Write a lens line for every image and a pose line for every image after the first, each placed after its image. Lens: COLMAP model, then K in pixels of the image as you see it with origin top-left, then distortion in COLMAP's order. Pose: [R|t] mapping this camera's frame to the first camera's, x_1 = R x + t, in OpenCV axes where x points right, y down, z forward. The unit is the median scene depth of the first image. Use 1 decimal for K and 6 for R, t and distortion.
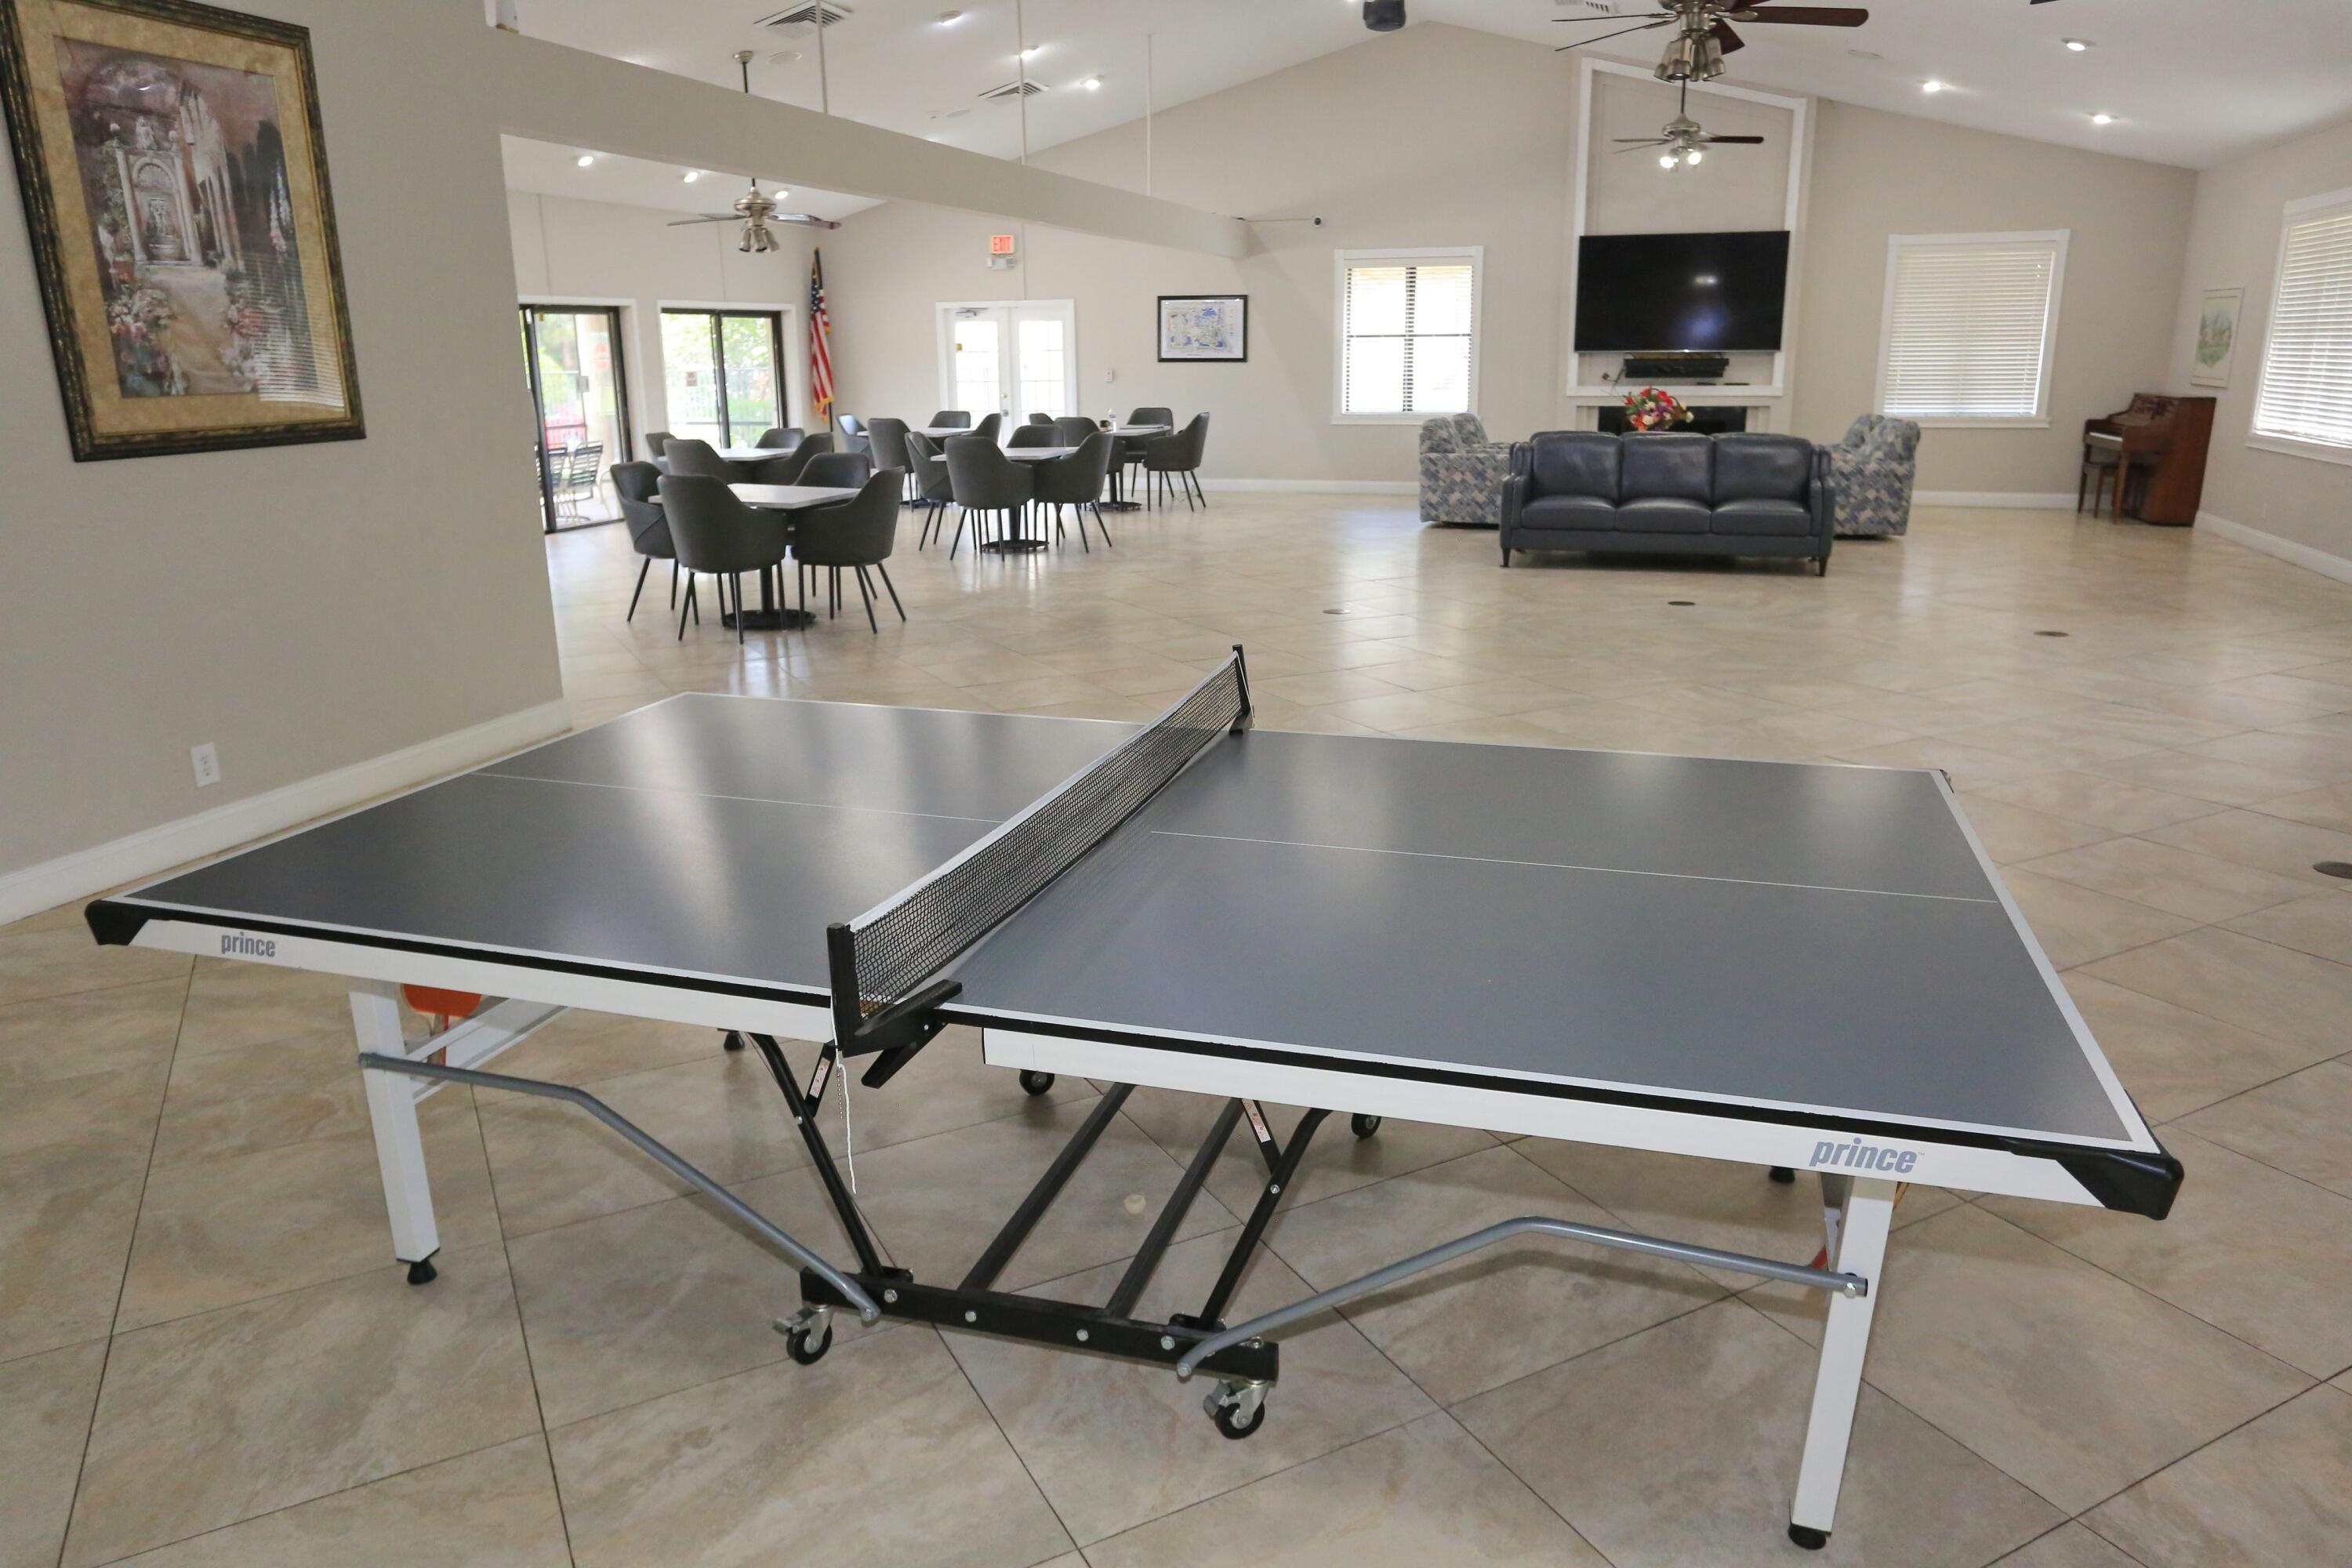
lens RADIAL K [[1563.8, 0, 1176.0], [0, 1563.8, 784.0], [0, 0, 1]] dist [-0.046161, 0.030027]
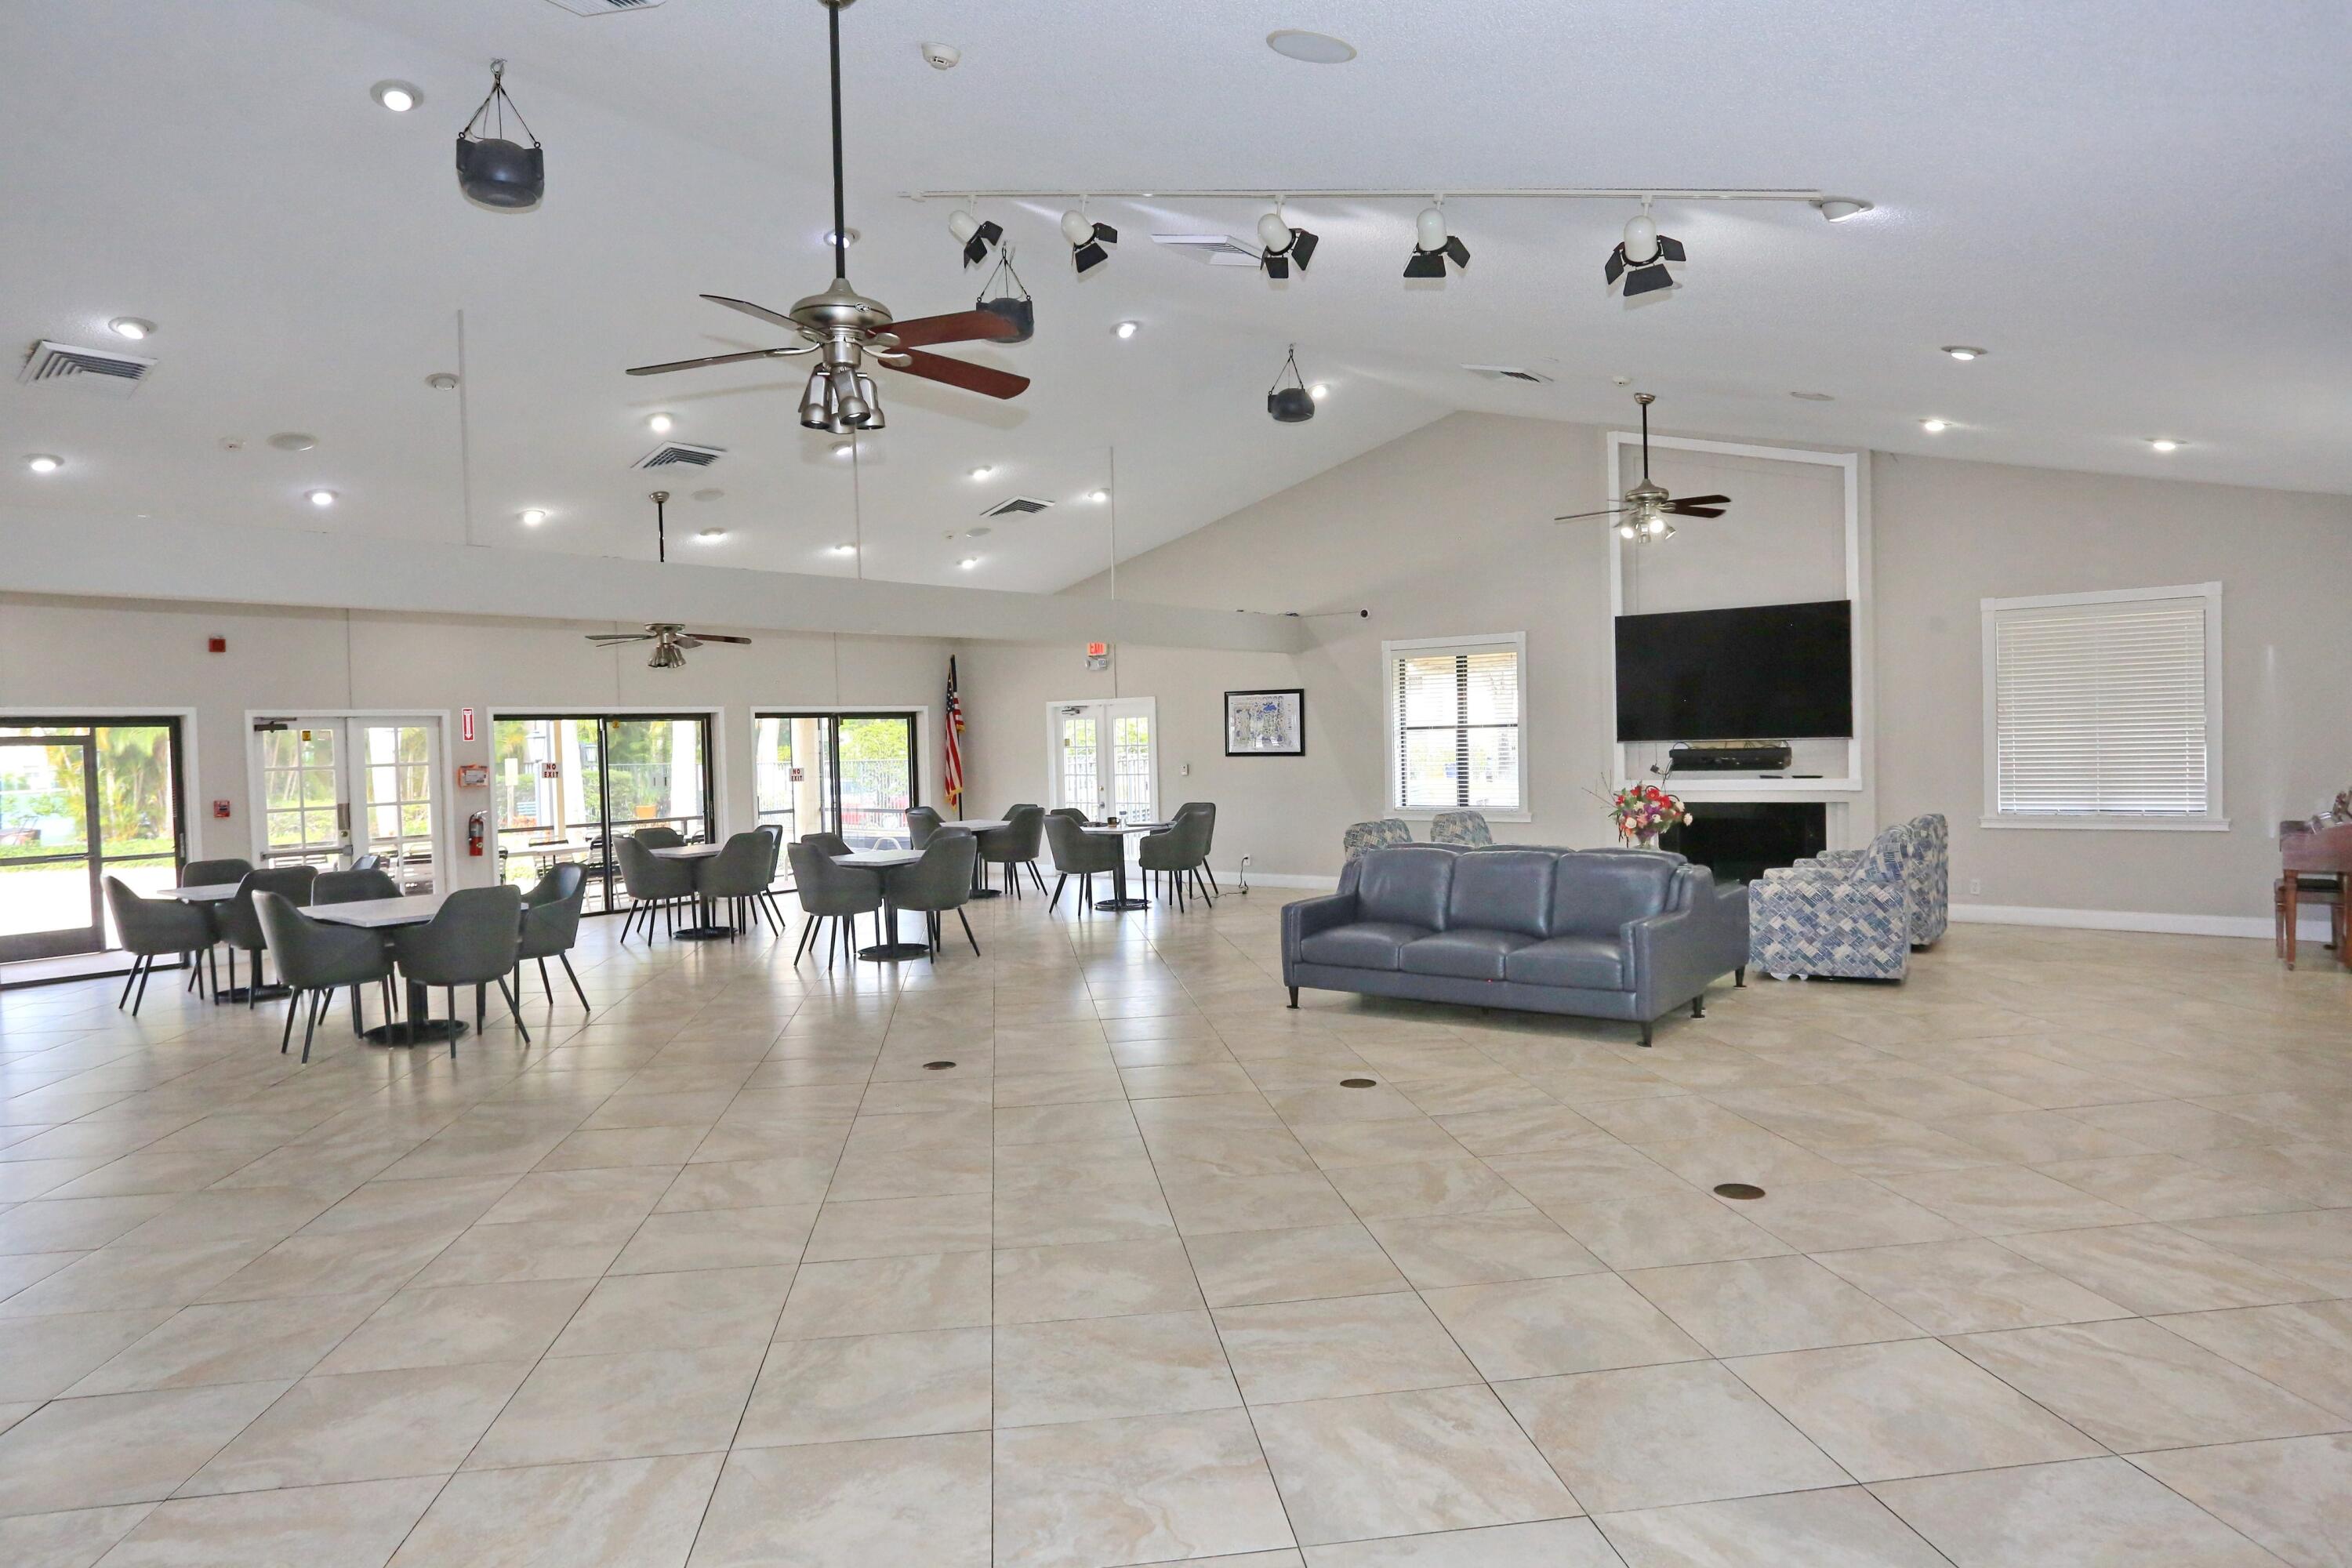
lens RADIAL K [[1426.1, 0, 1175.2], [0, 1426.1, 750.7], [0, 0, 1]] dist [-0.061034, 0.000478]
pose [[0.936892, -0.010435, -0.349464, 0.304029], [-0.078589, 0.967688, -0.239590, -0.062740], [0.340672, 0.251934, 0.905799, 0.193431]]
